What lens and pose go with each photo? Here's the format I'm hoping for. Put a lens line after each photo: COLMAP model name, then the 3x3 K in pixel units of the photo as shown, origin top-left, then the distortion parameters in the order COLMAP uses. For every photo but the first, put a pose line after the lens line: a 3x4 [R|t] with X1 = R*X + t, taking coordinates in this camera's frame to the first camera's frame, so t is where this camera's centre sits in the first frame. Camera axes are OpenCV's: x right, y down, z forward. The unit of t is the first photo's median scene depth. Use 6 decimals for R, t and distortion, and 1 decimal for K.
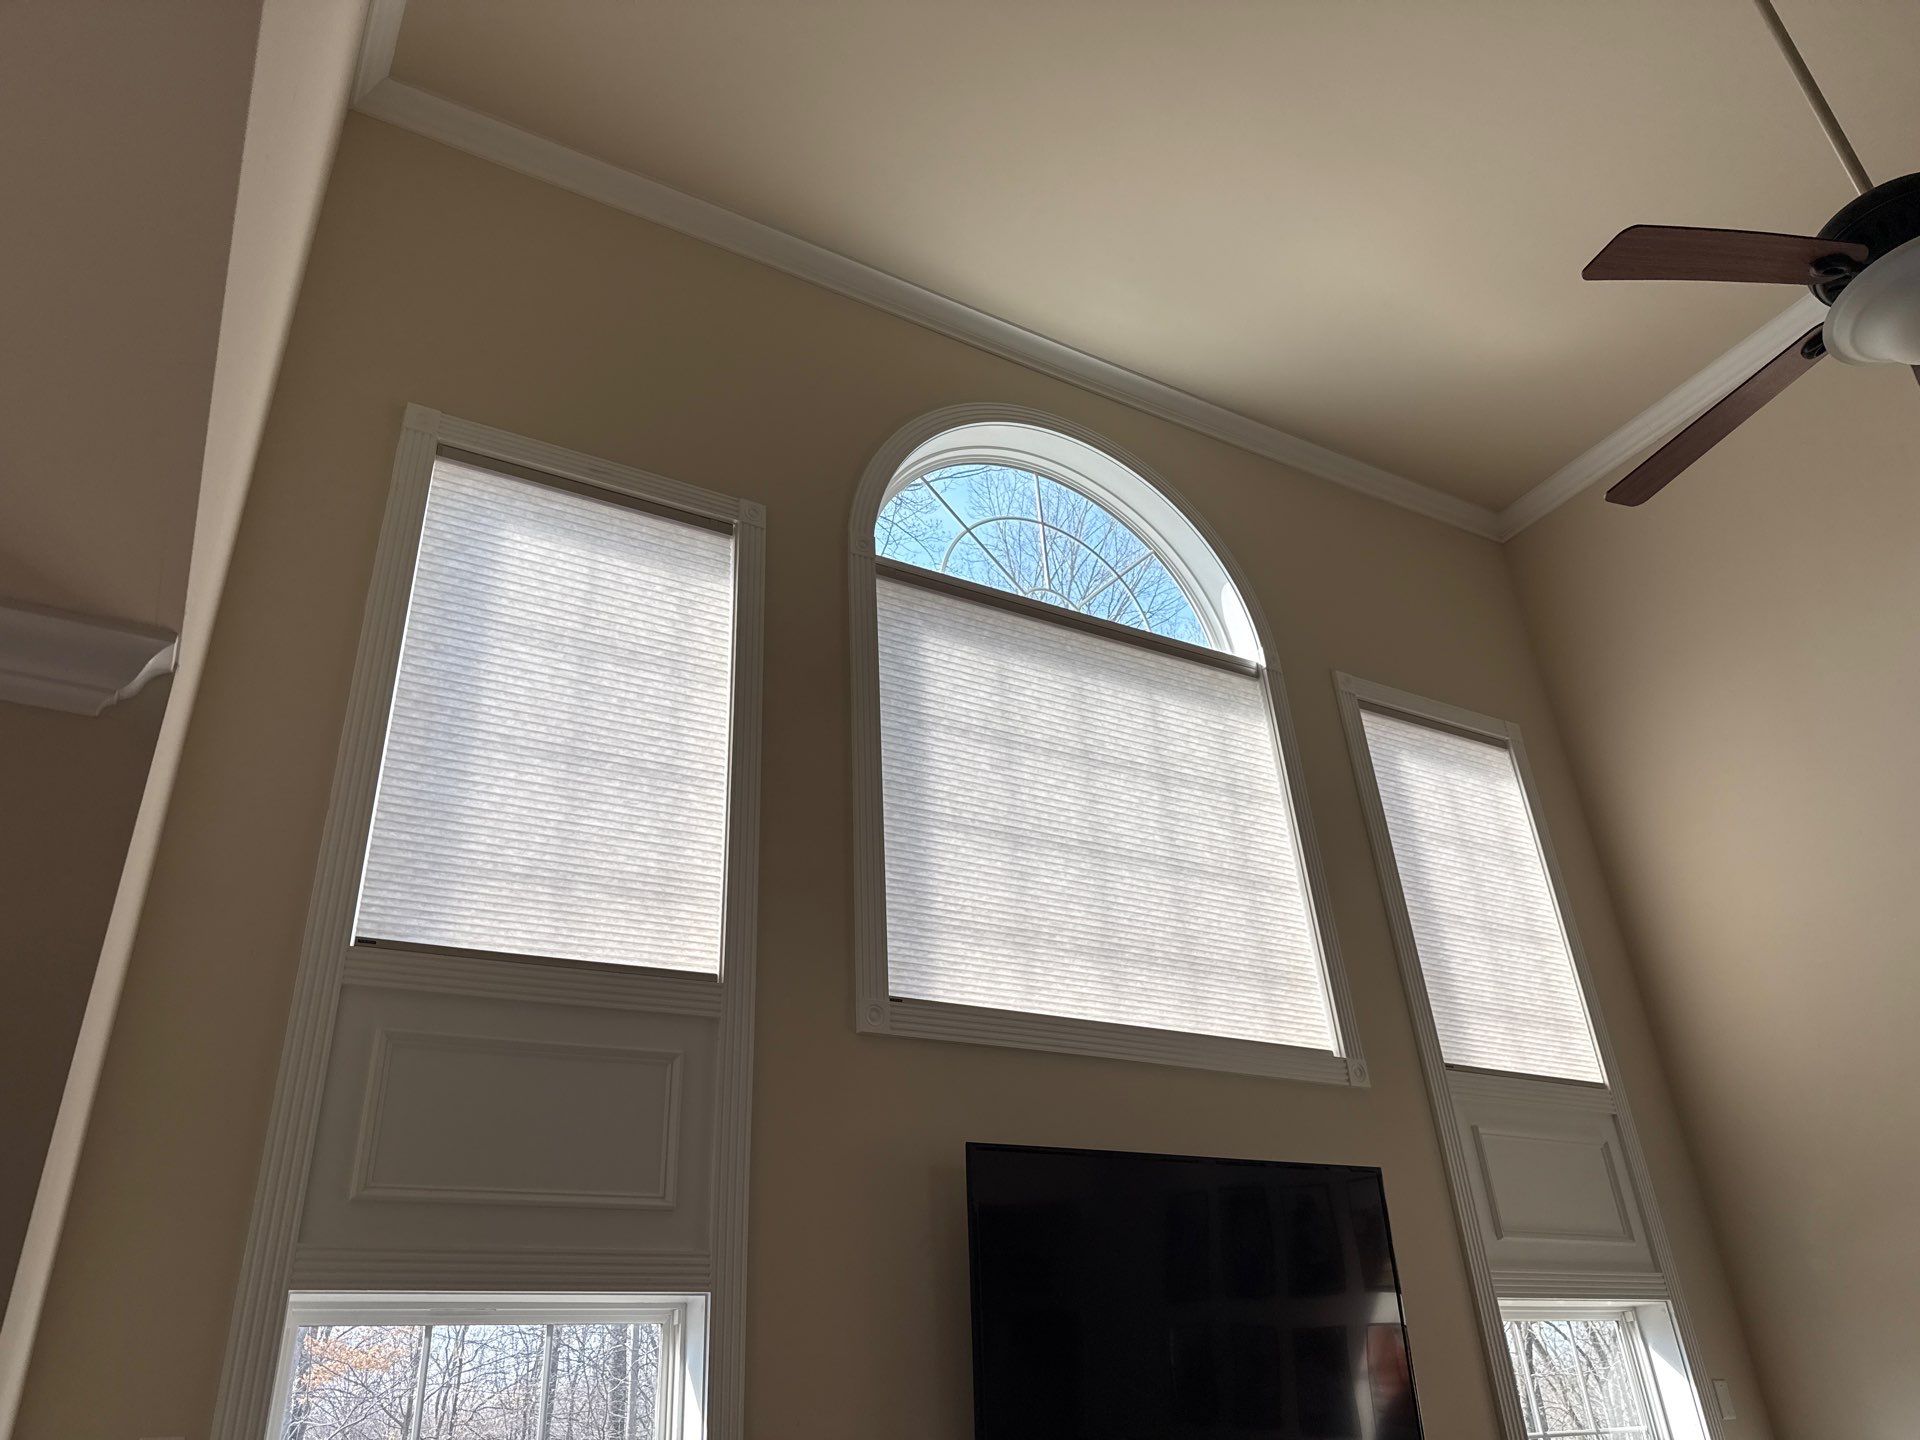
lens RADIAL K [[1324.6, 0, 948.9], [0, 1324.6, 745.6], [0, 0, 1]] dist [0.107418, -0.145289]
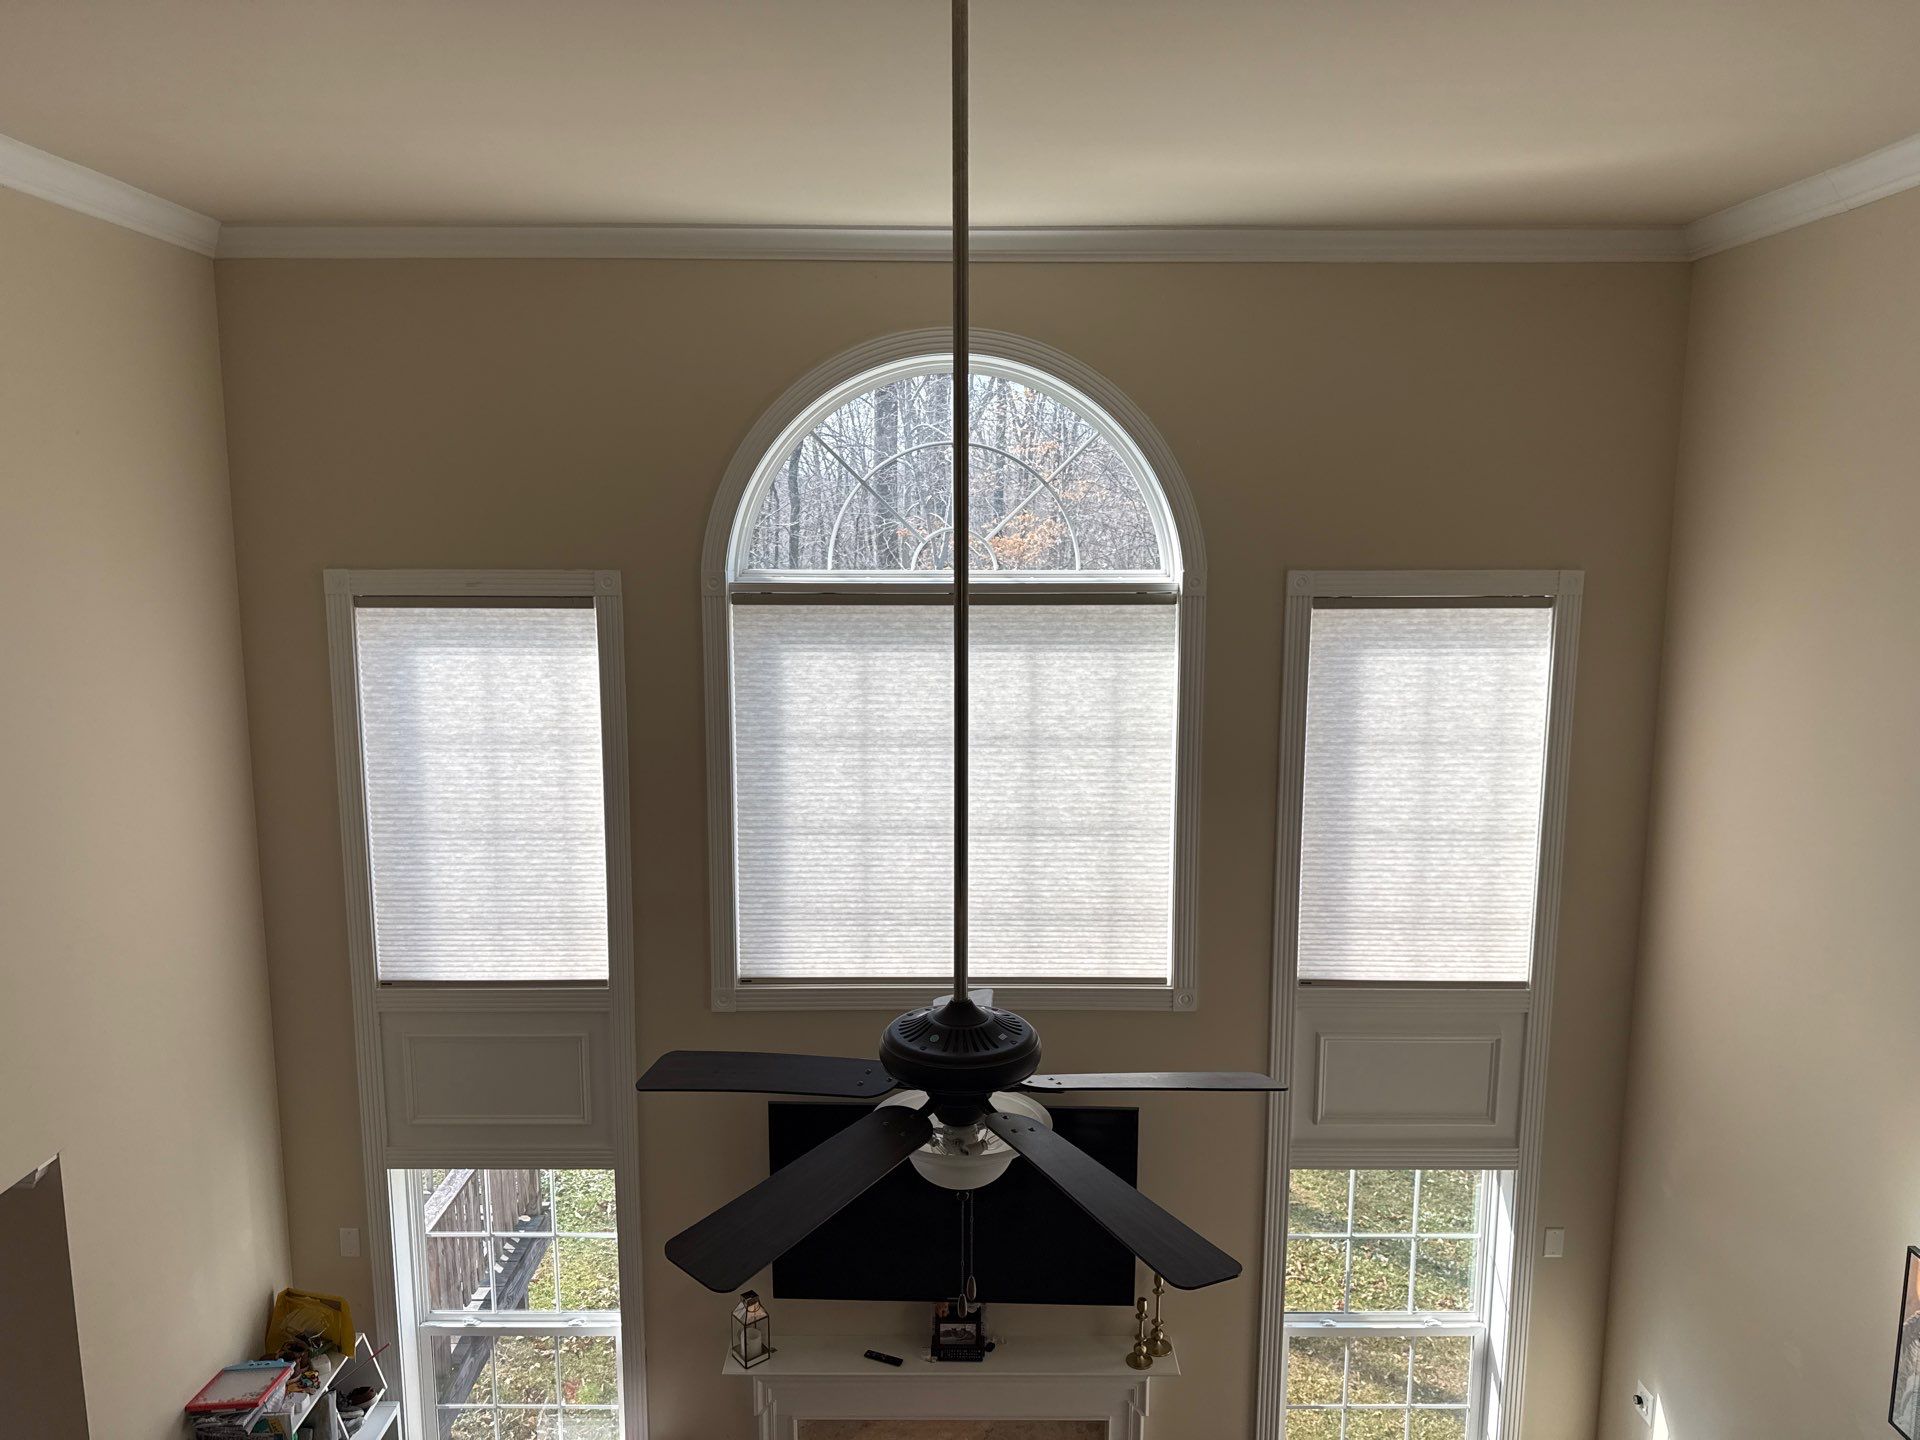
lens RADIAL K [[1324.6, 0, 948.9], [0, 1324.6, 745.6], [0, 0, 1]] dist [0.107418, -0.145289]
pose [[0.872081, 0.128842, -0.472096, 0.690492], [0.190734, 0.798933, 0.570375, -0.680069], [0.450661, -0.587458, 0.672159, 0.278638]]
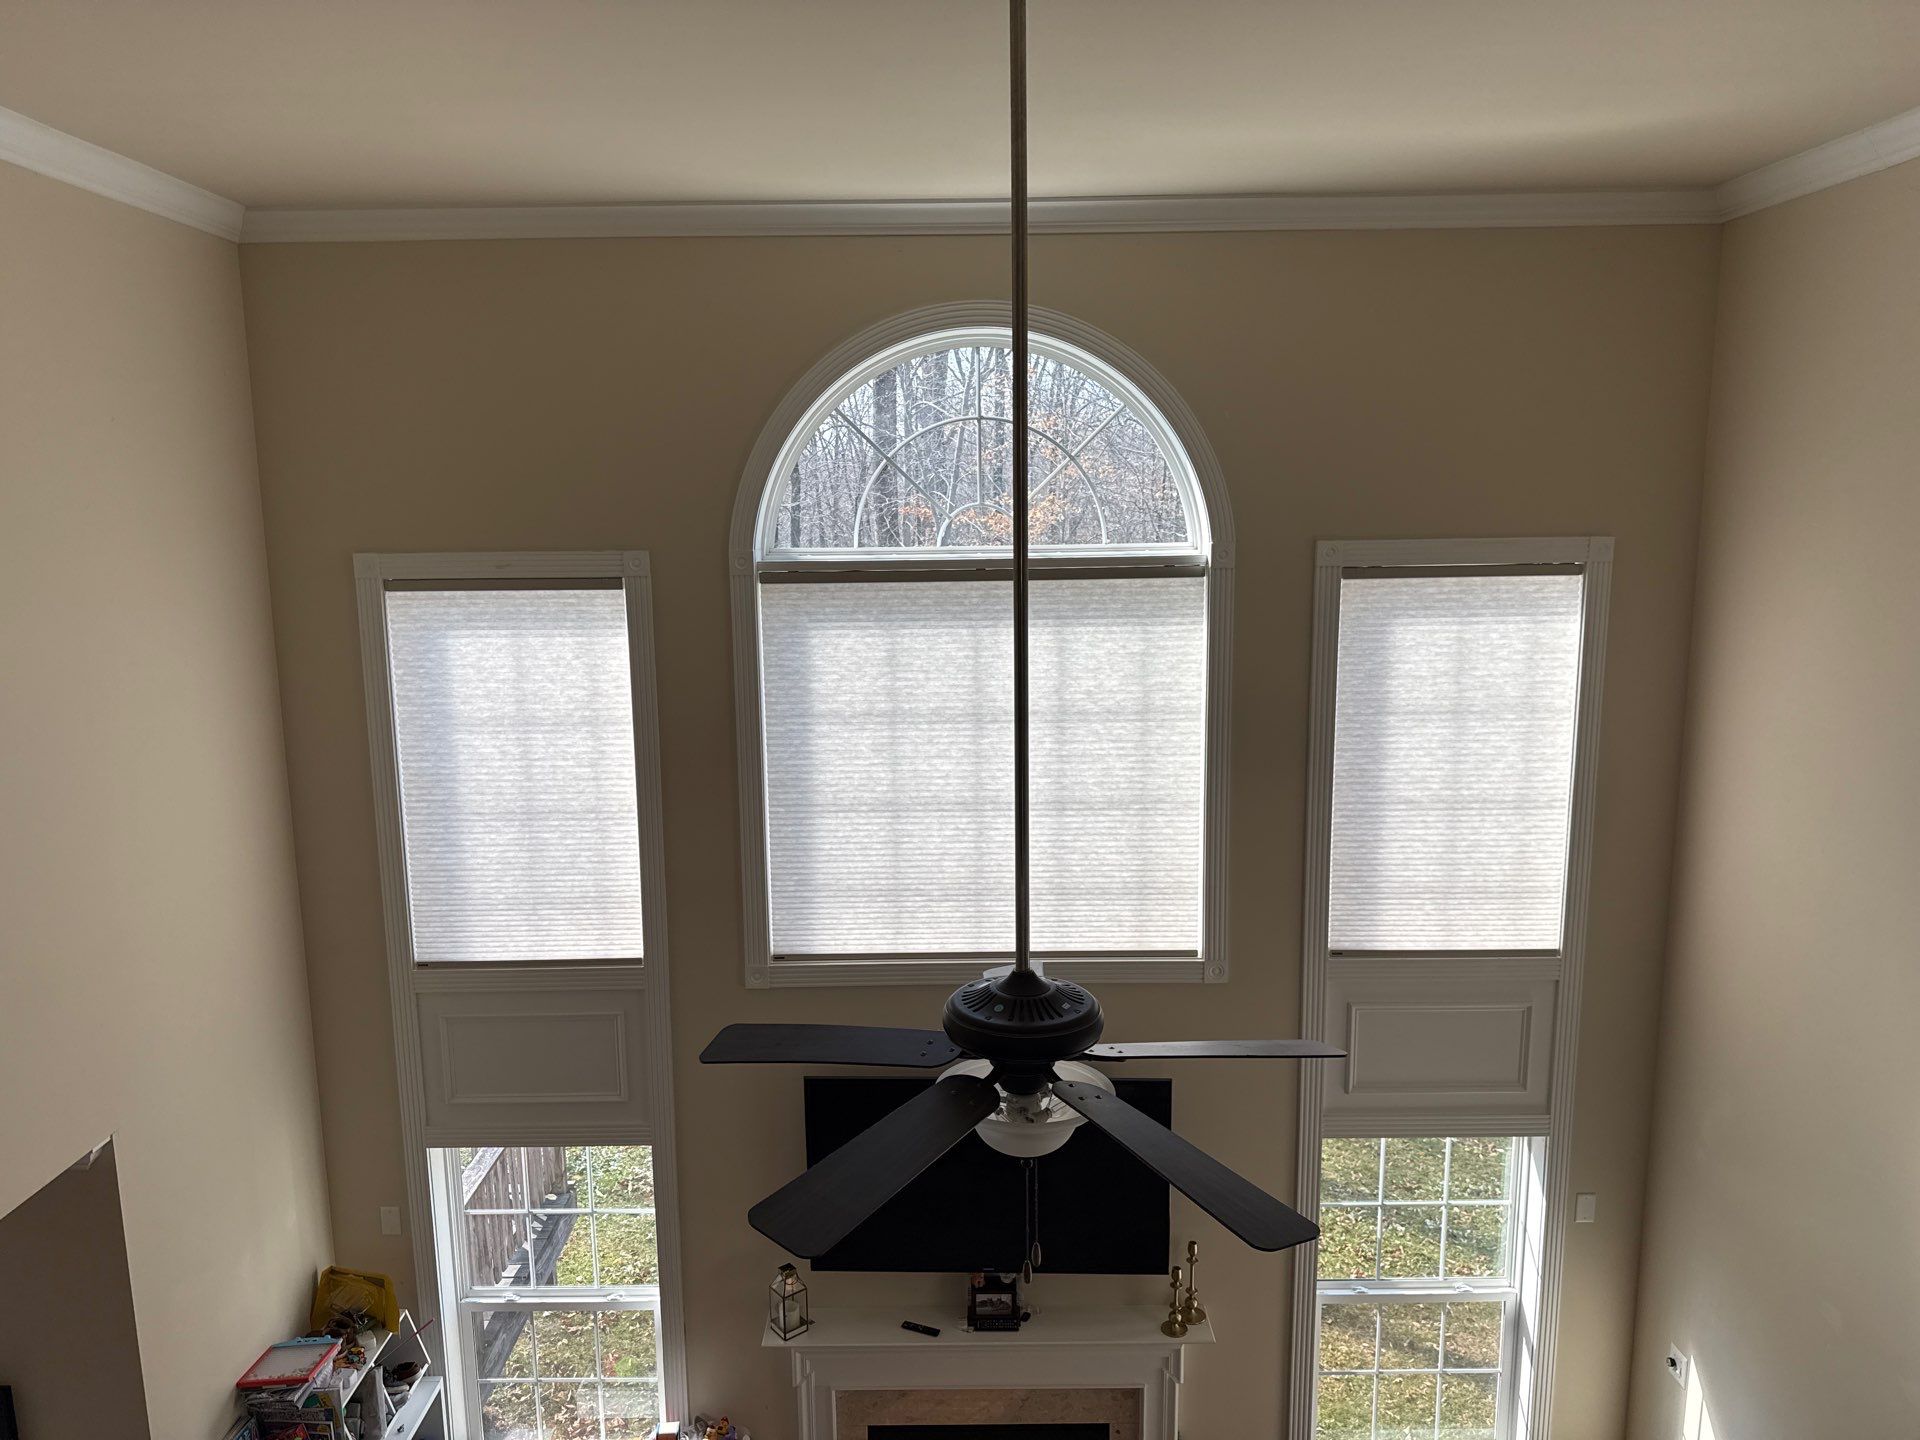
lens RADIAL K [[1324.6, 0, 948.9], [0, 1324.6, 745.6], [0, 0, 1]] dist [0.107418, -0.145289]
pose [[0.870668, 0.125145, -0.475686, 0.675446], [0.204953, 0.786836, 0.582137, -0.683738], [0.447138, -0.604341, 0.659424, 0.267393]]
